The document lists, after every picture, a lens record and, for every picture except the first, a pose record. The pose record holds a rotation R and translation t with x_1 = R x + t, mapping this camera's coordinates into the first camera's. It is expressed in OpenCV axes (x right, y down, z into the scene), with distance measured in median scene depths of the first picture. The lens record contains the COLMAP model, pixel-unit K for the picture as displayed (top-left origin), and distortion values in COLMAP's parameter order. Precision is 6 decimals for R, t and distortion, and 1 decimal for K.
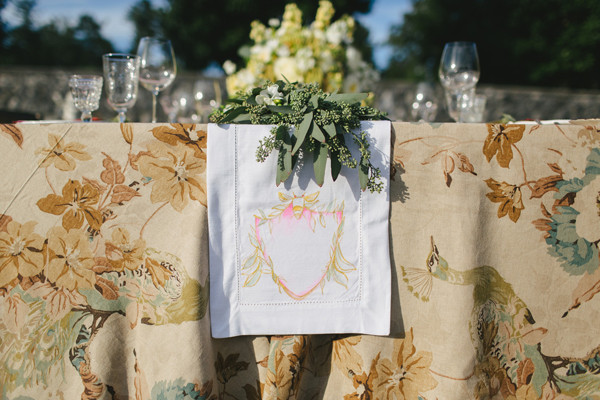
lens RADIAL K [[680.2, 0, 299.1], [0, 680.2, 200.3], [0, 0, 1]] dist [0.006684, 0.000000]
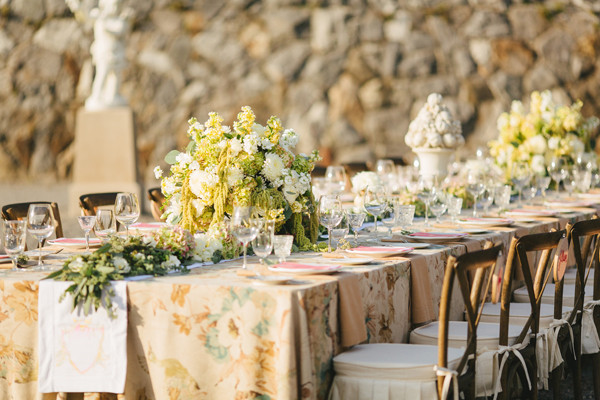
lens RADIAL K [[2325.1, 0, 300.0], [0, 2325.1, 200.1], [0, 0, 1]] dist [-0.337383, 0.000000]
pose [[0.959547, -0.000760, -0.281547, 2.430297], [-0.000938, 0.999982, -0.005894, -0.307112], [0.281547, 0.005920, 0.959529, -5.103302]]
